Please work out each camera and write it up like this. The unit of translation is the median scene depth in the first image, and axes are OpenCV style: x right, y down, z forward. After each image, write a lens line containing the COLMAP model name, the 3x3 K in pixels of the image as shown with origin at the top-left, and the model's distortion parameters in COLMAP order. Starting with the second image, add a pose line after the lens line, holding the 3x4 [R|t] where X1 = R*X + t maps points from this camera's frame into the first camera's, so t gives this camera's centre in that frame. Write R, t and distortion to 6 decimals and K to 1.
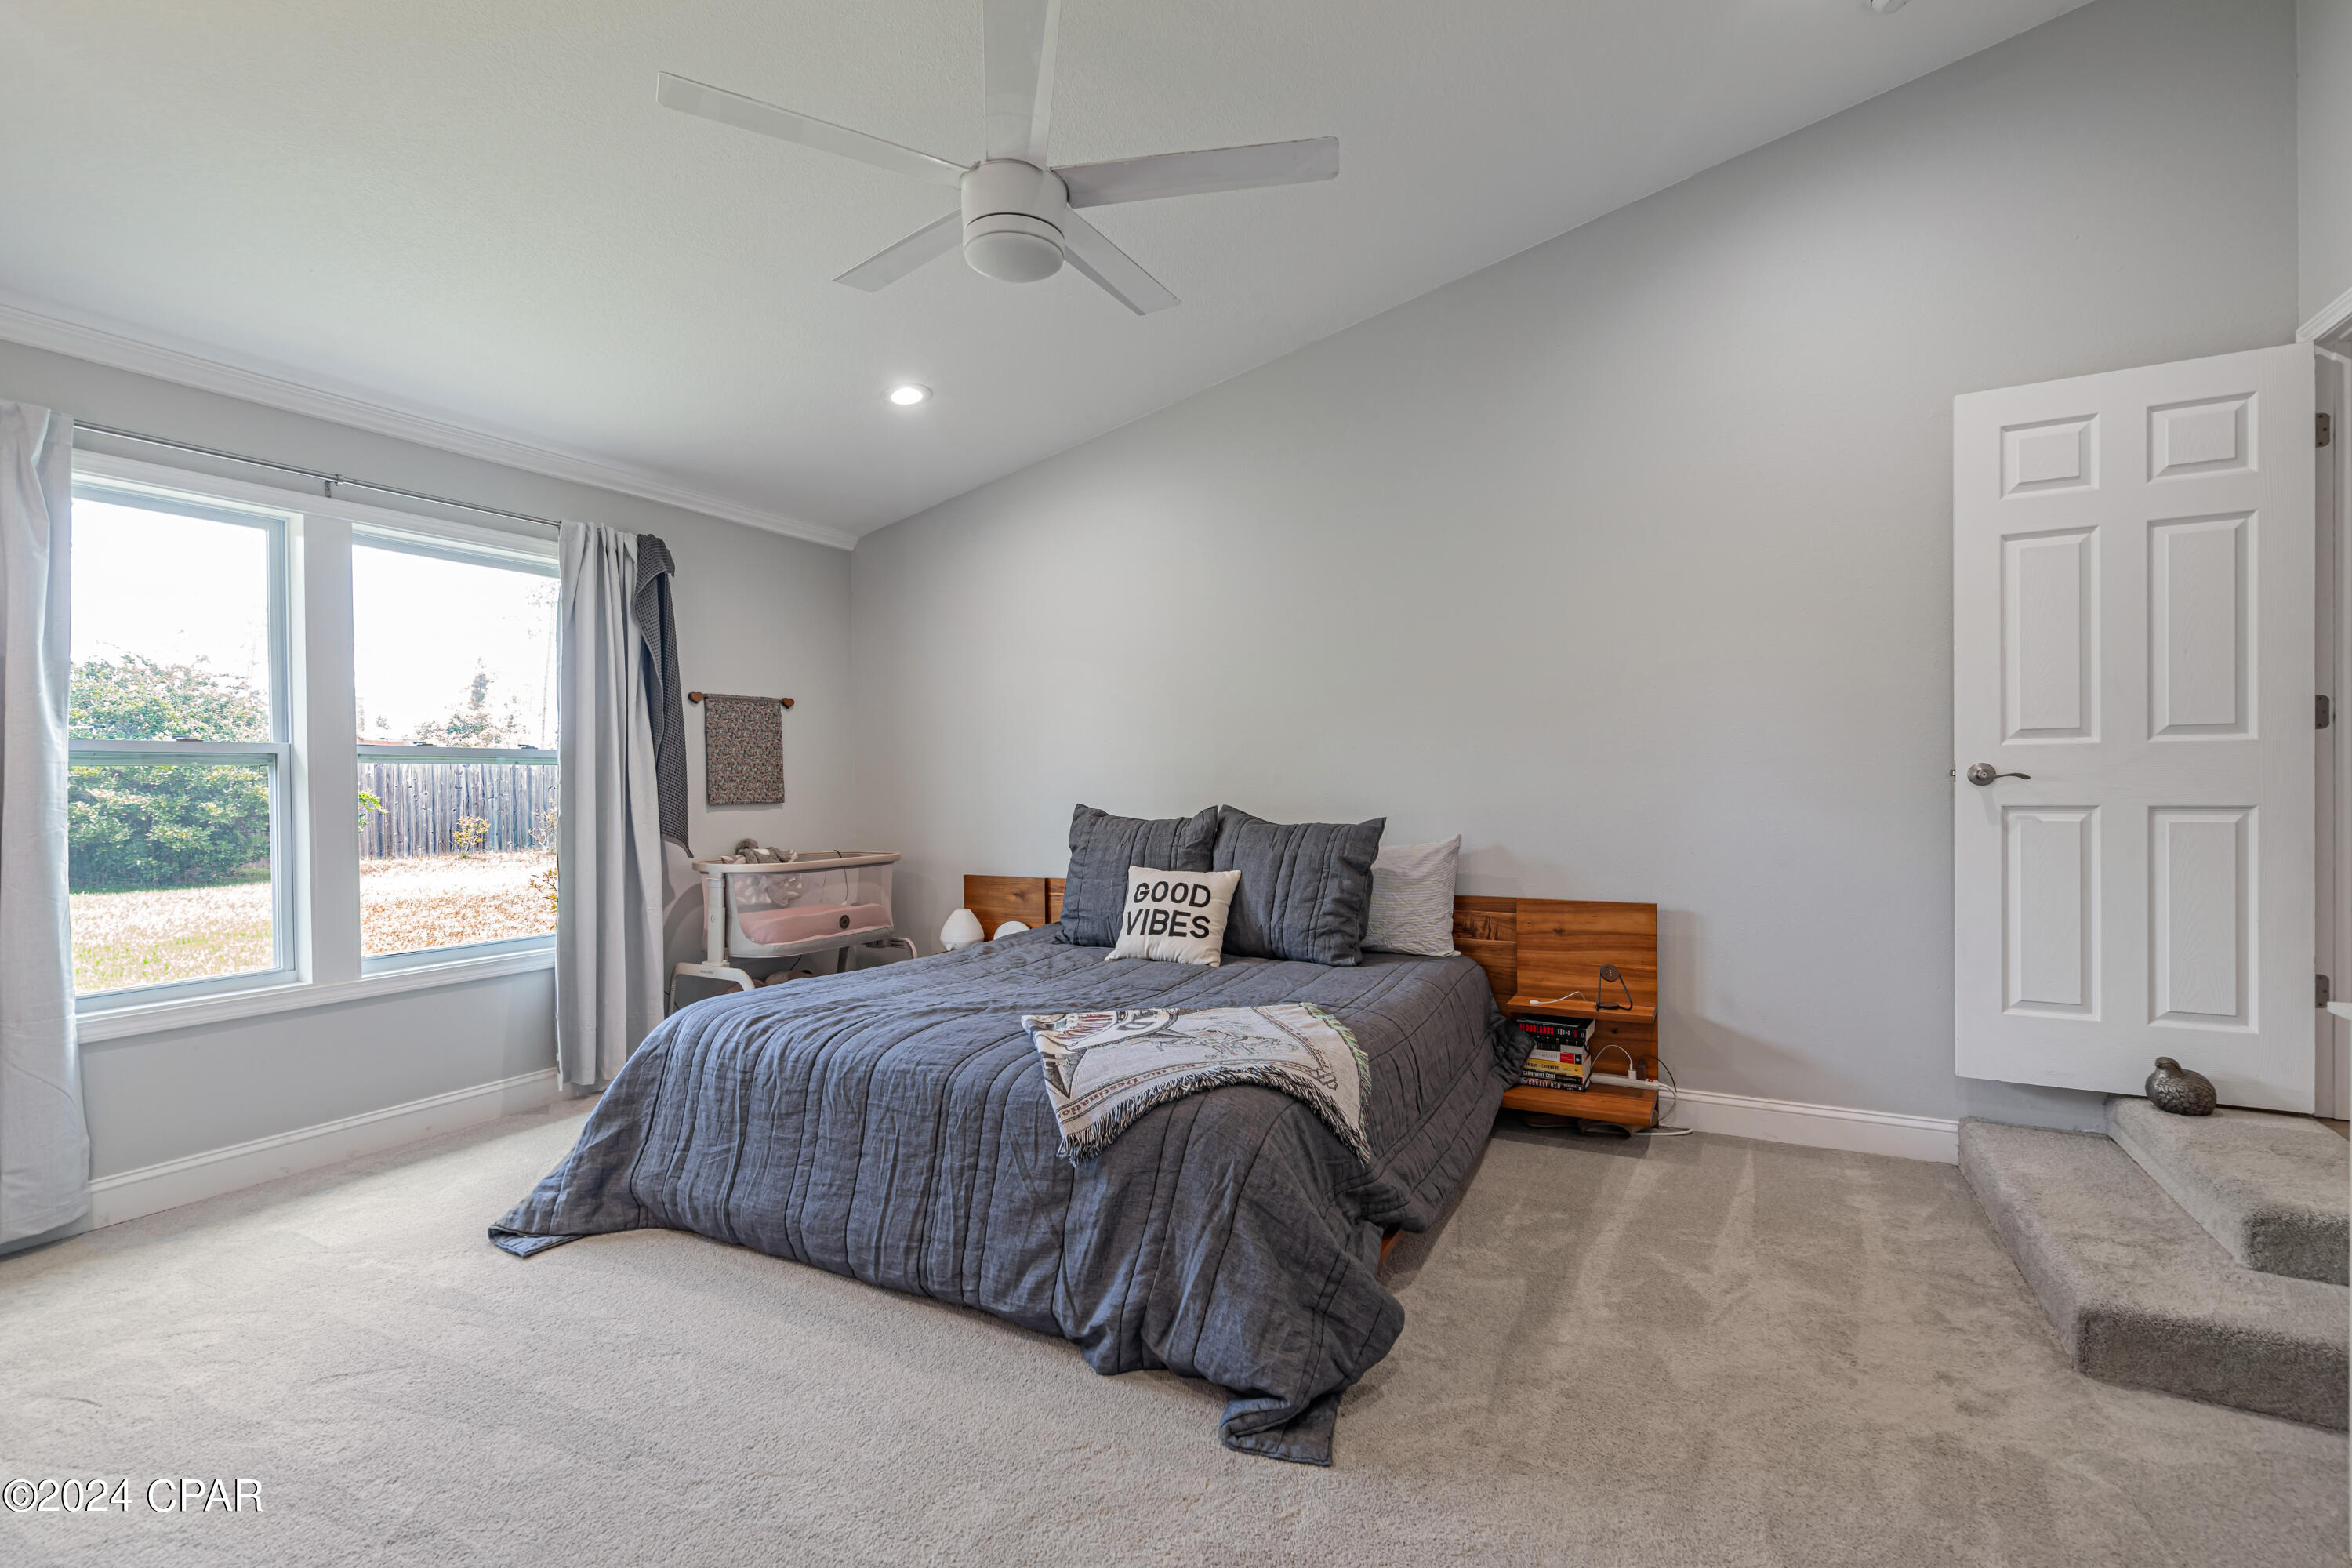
lens RADIAL K [[1073.0, 0, 1171.8], [0, 1073.0, 788.1], [0, 0, 1]] dist [-0.003628, -0.000244]
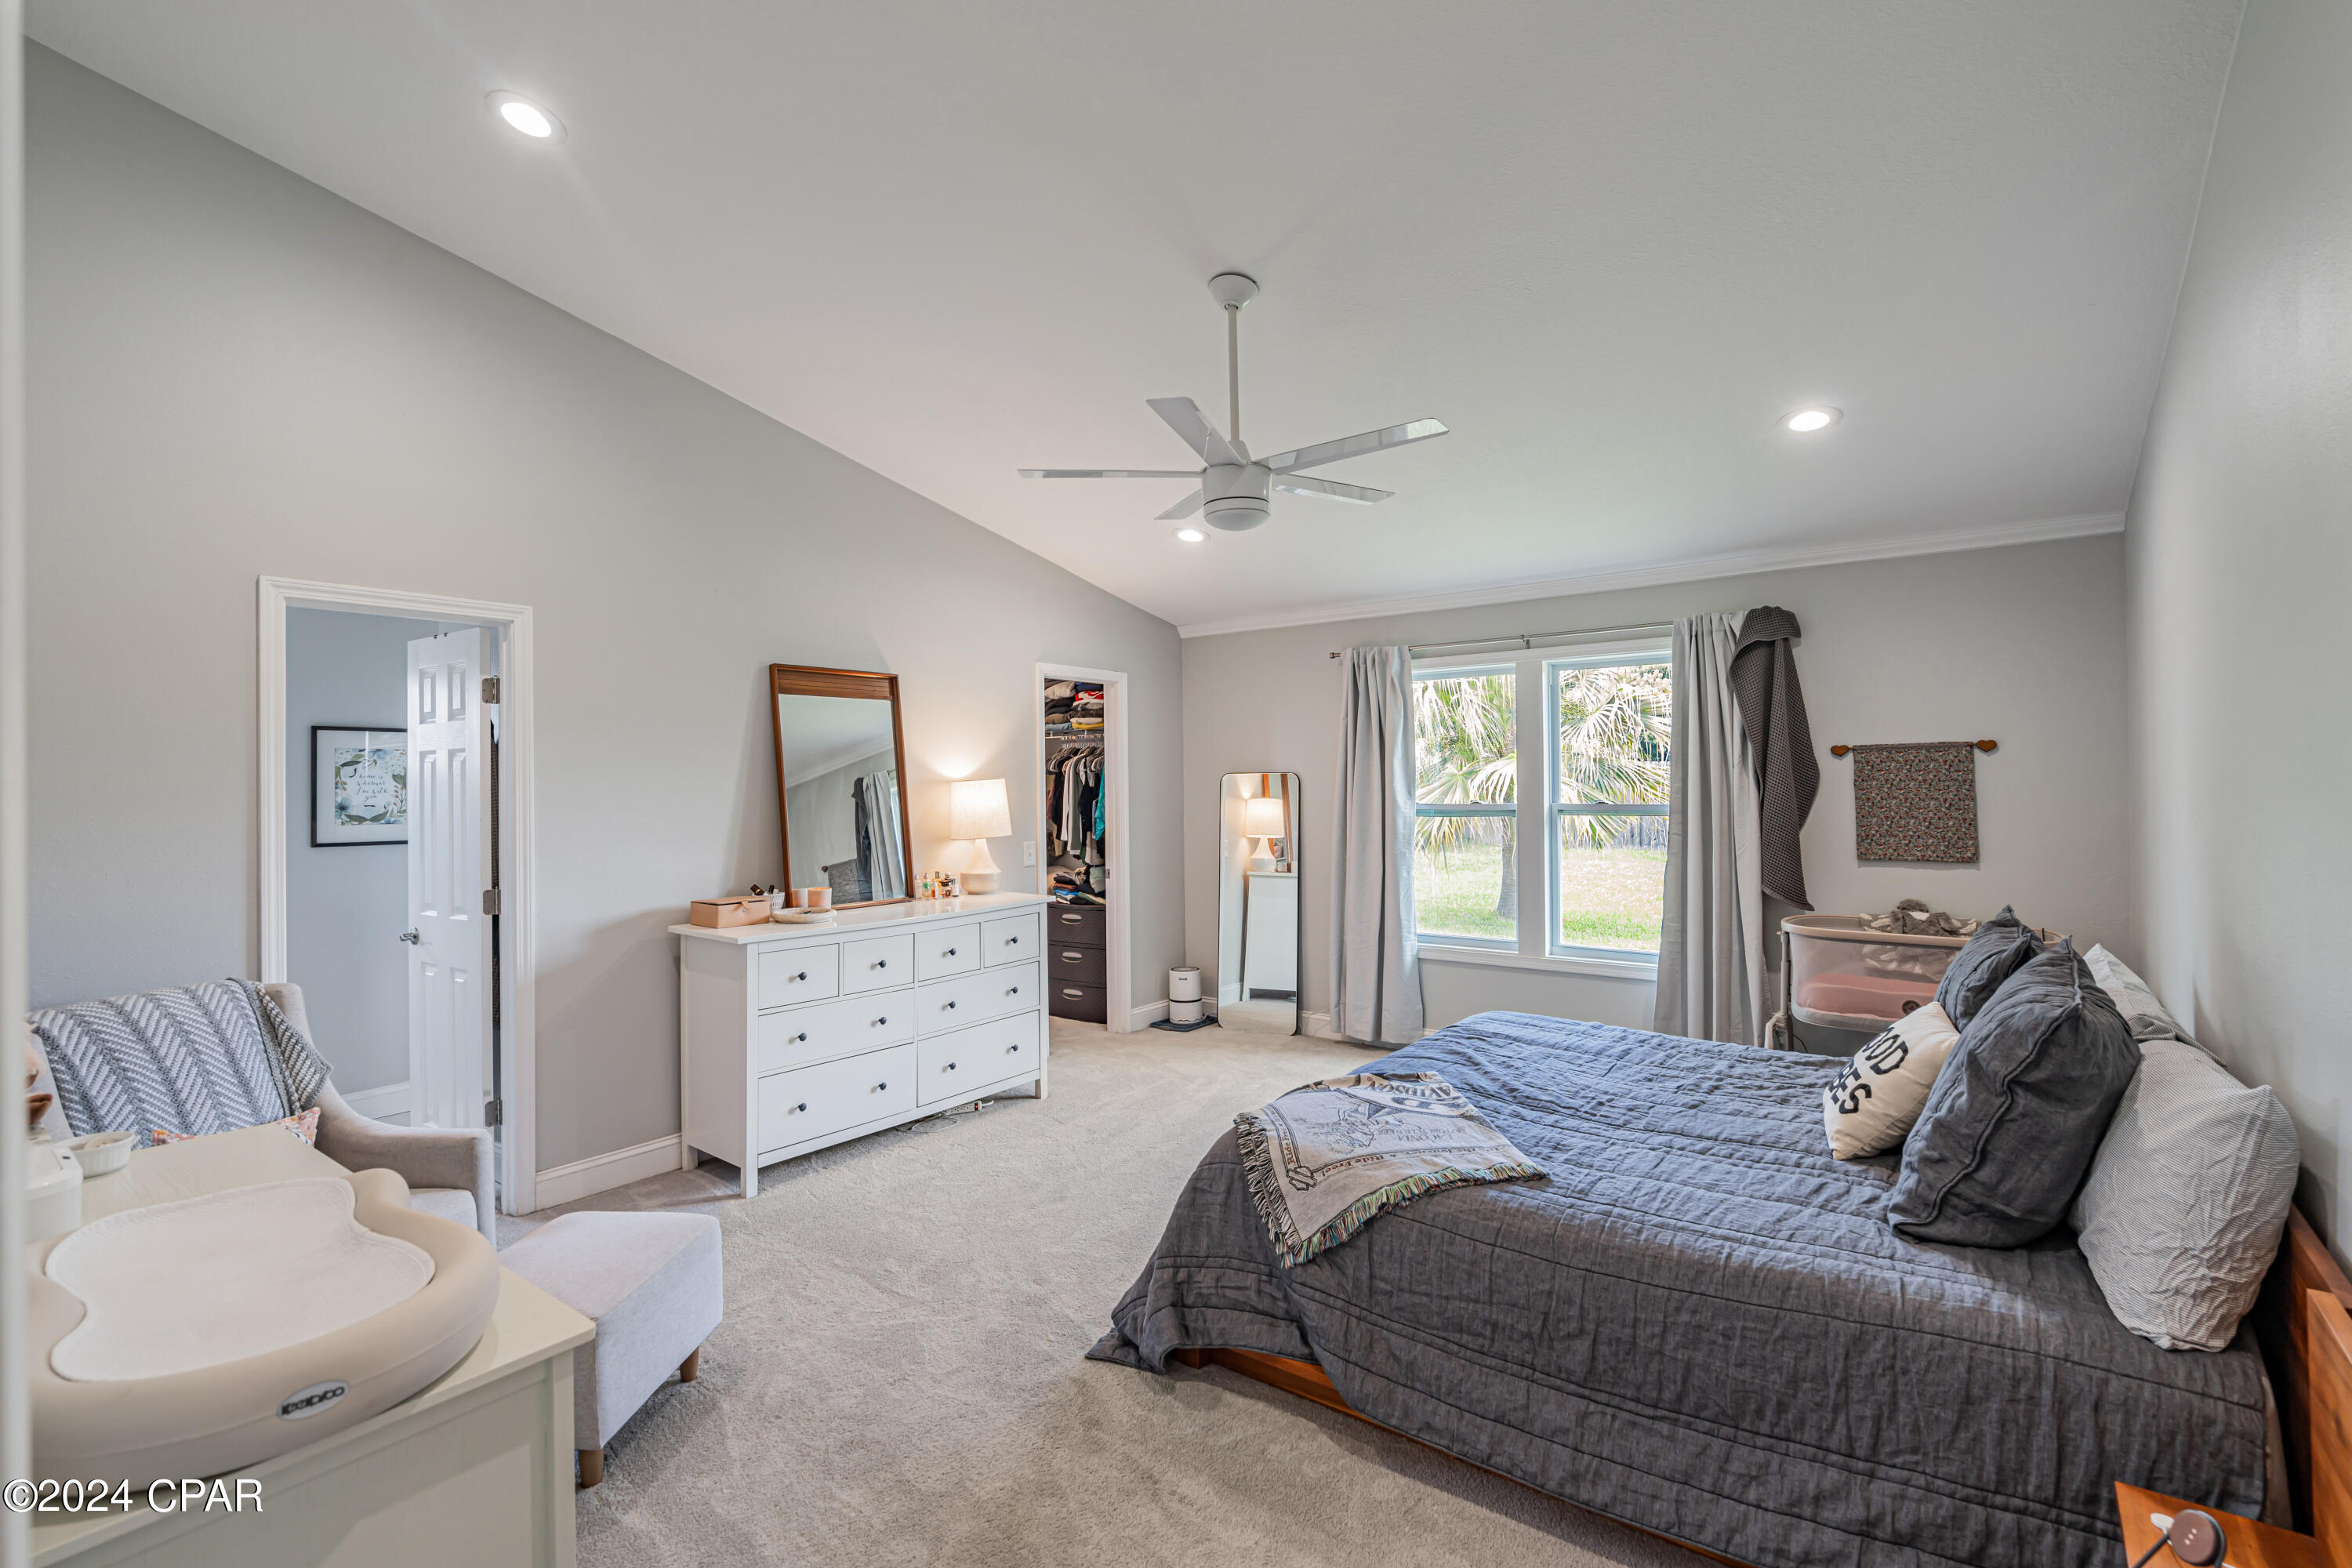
lens RADIAL K [[1073.0, 0, 1174.9], [0, 1073.0, 783.1], [0, 0, 1]] dist [-0.003628, -0.000244]
pose [[-0.169628, 0.014386, -0.985403, 0.641398], [0.007546, 0.999883, 0.013299, -0.072402], [0.985479, -0.005180, -0.169717, 0.560225]]
